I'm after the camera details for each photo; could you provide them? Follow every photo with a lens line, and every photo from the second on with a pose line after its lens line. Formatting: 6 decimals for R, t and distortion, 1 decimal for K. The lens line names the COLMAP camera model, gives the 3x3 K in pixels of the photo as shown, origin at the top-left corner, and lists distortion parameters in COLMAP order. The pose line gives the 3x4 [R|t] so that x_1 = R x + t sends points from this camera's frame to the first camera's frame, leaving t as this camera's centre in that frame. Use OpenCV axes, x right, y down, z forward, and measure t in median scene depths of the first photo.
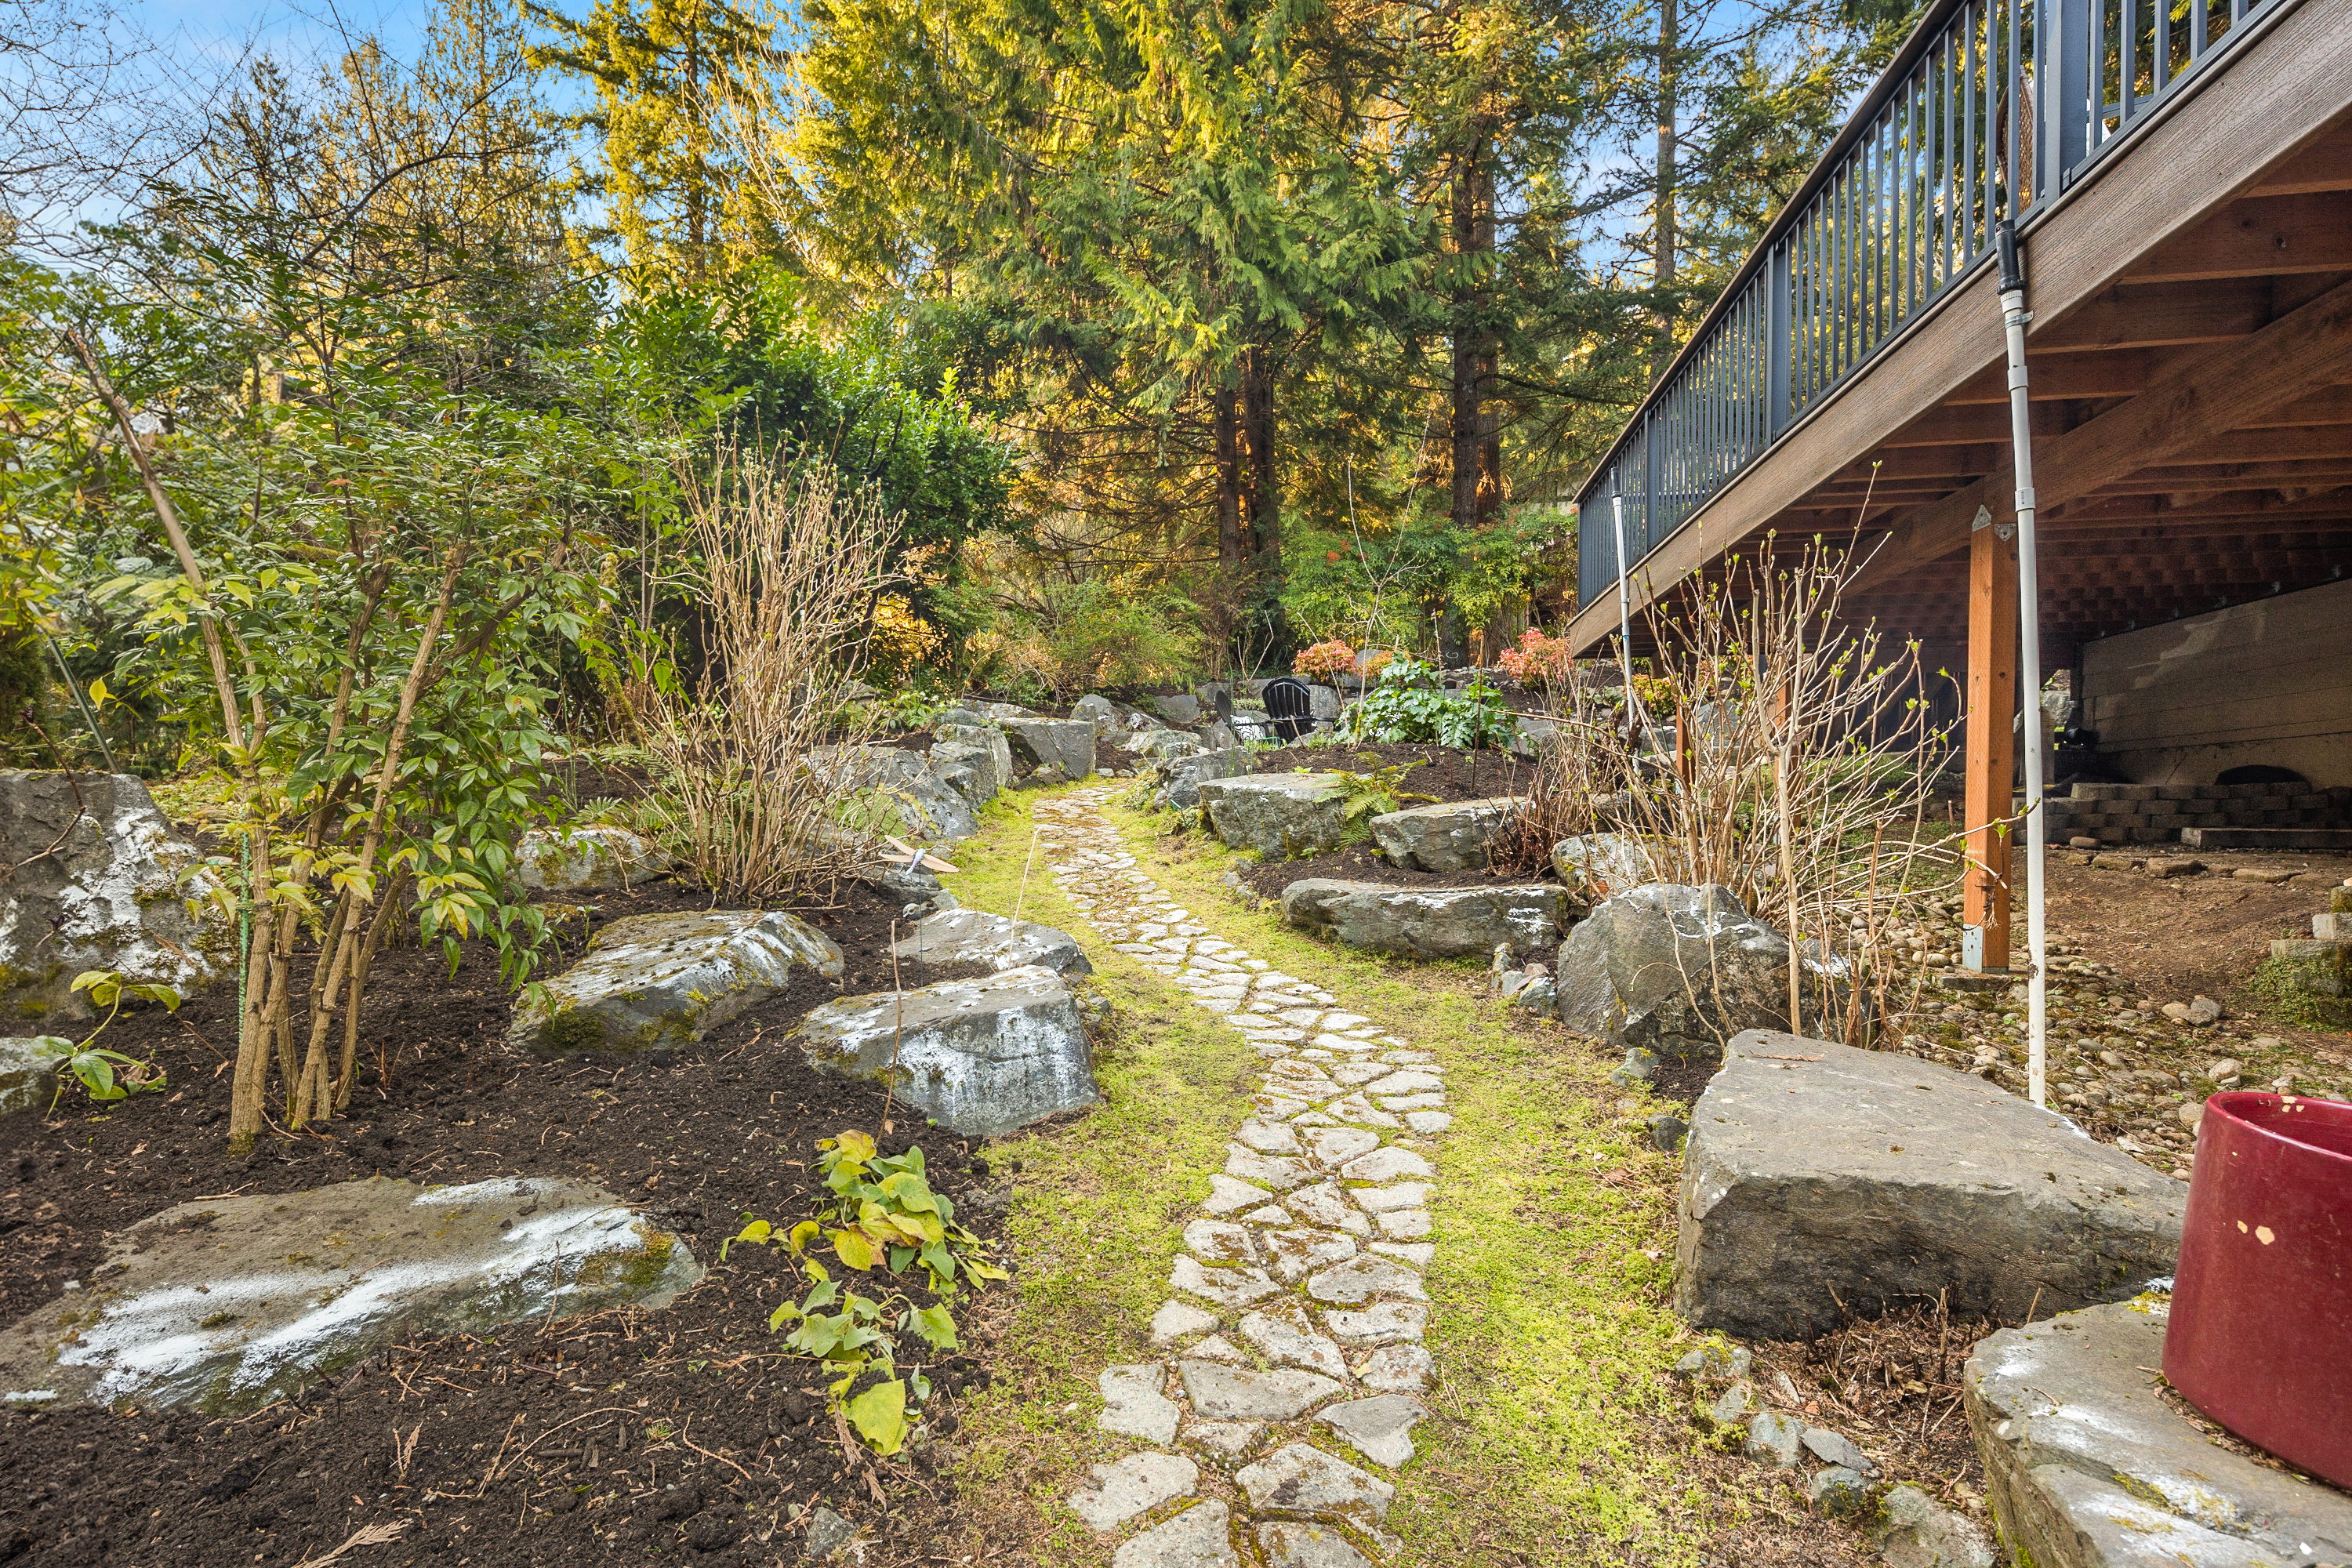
lens RADIAL K [[1144.2, 0, 1167.6], [0, 1144.2, 848.8], [0, 0, 1]] dist [-0.001930, -0.000529]
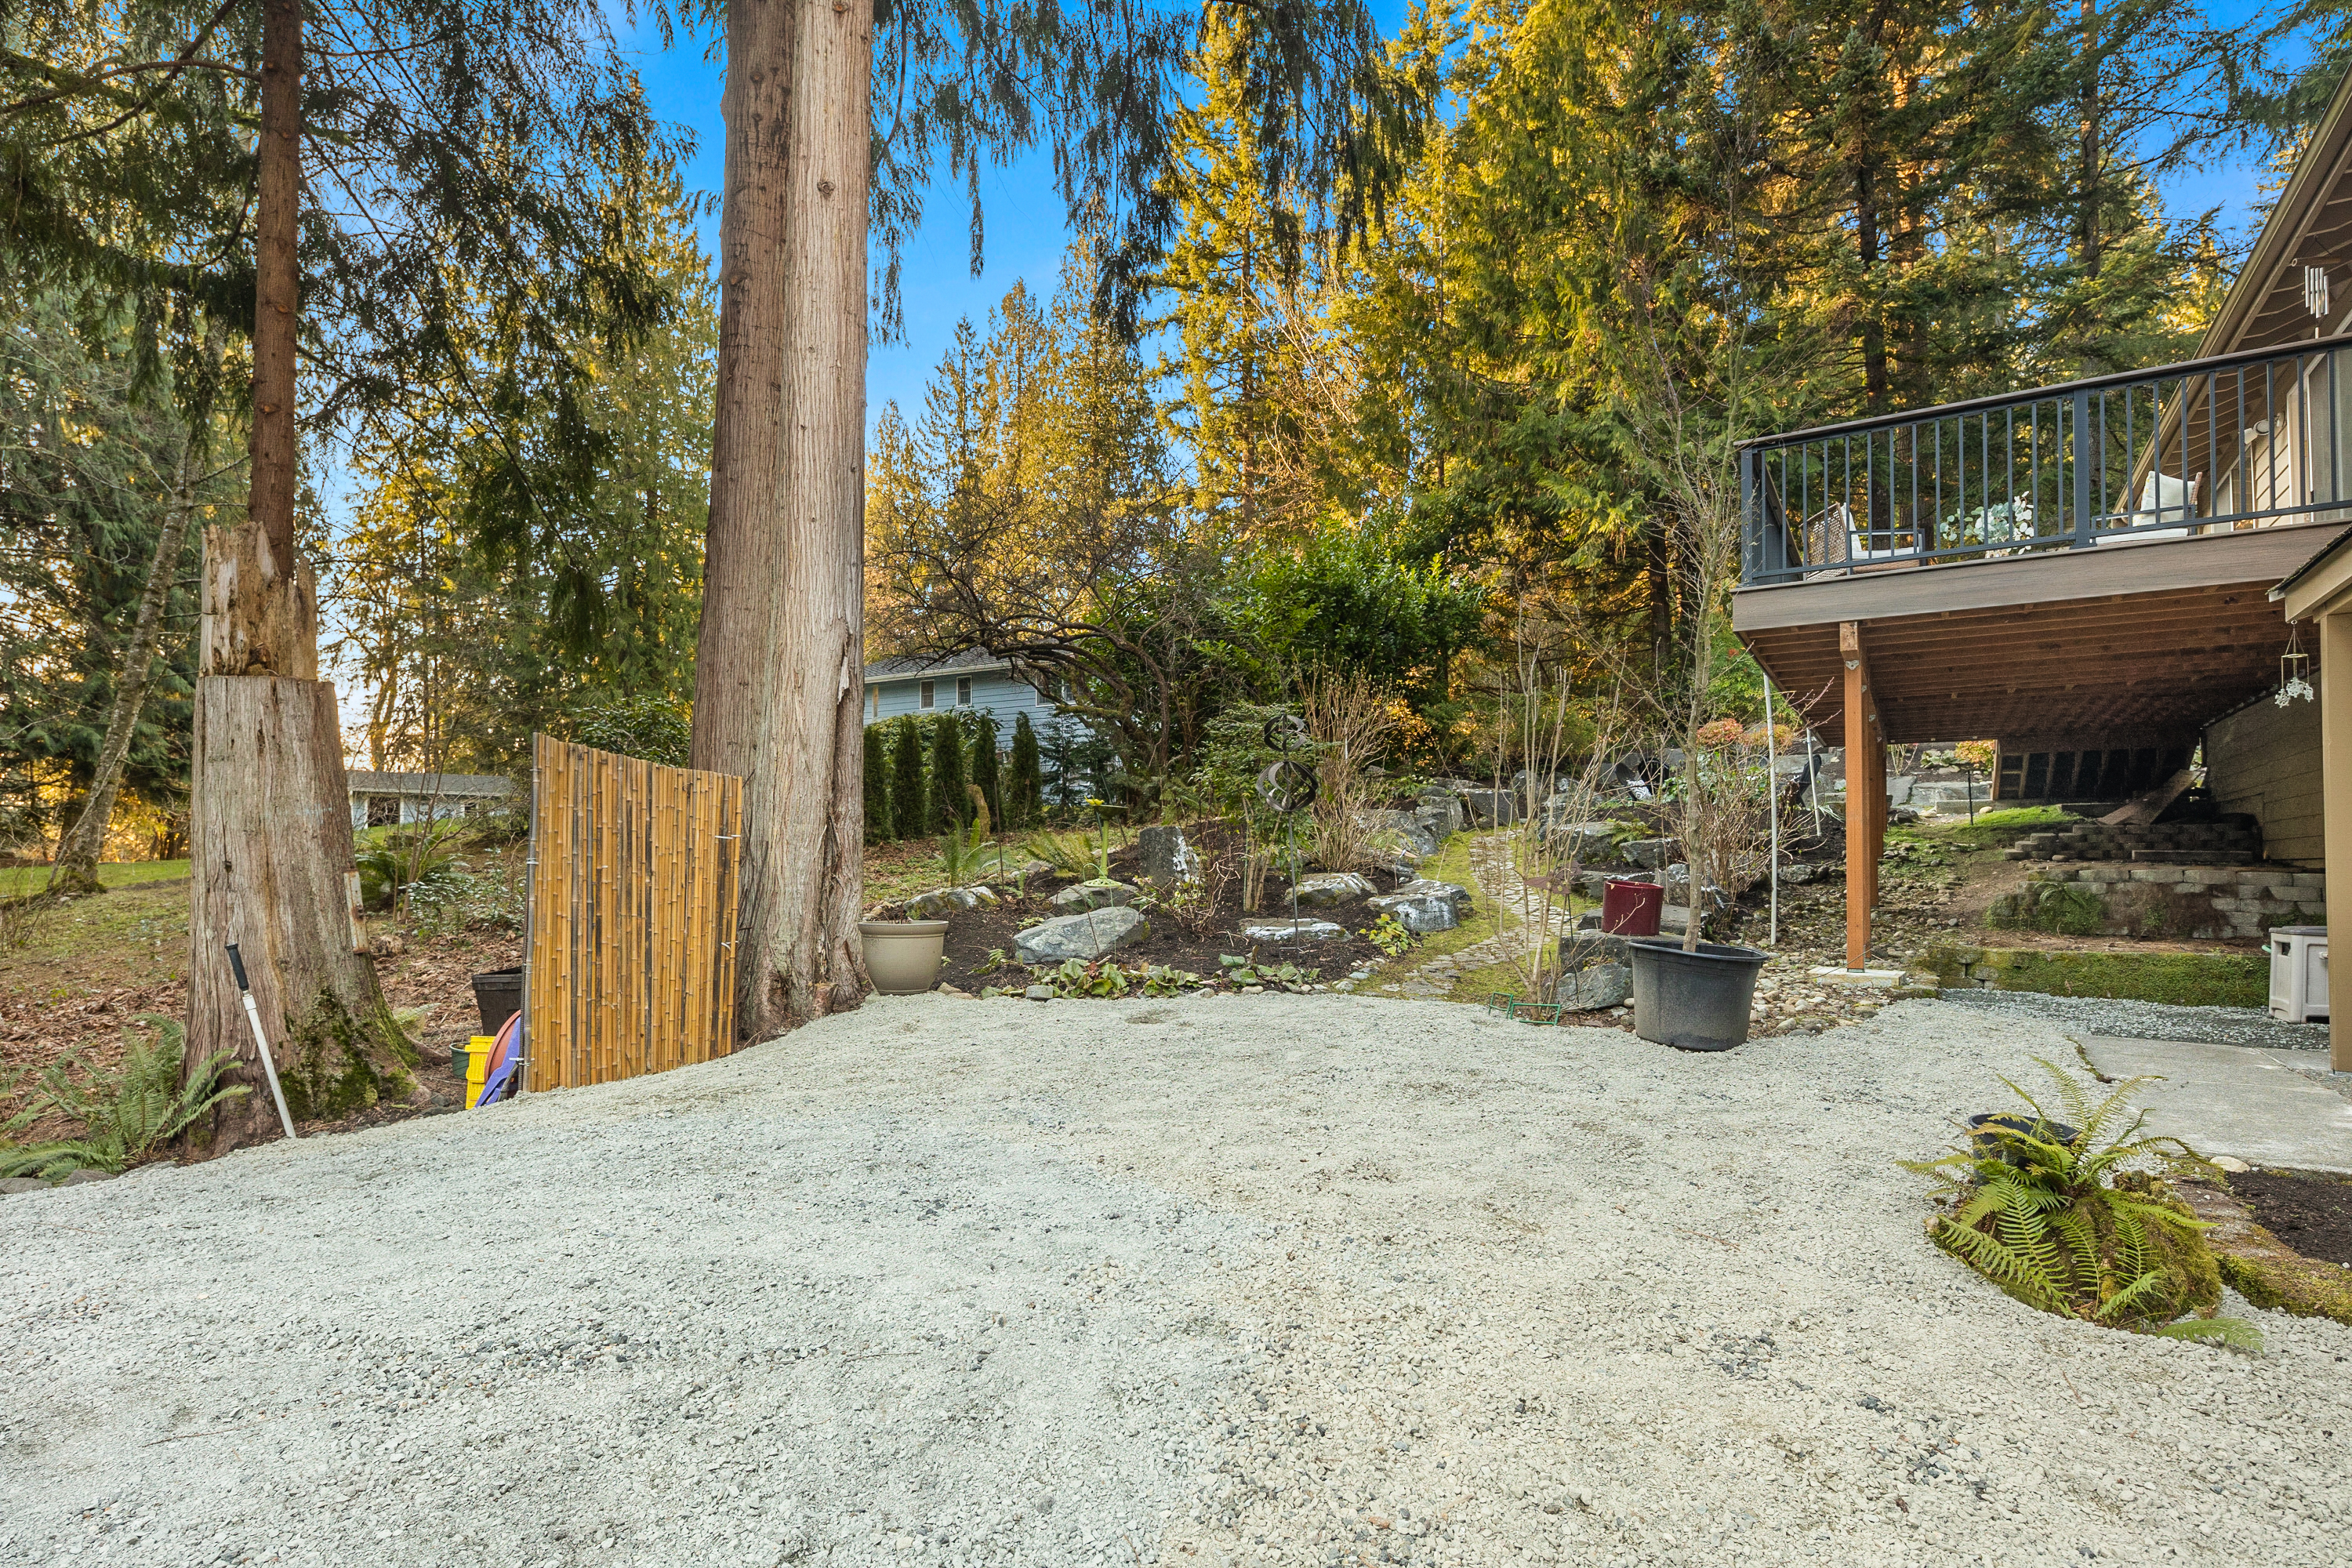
lens RADIAL K [[1144.2, 0, 1167.6], [0, 1144.2, 848.8], [0, 0, 1]] dist [-0.001930, -0.000529]
pose [[0.907481, 0.002828, -0.420083, 0.121426], [-0.018722, 0.999256, -0.033716, 0.027535], [0.419675, 0.038462, 0.906859, -0.500256]]
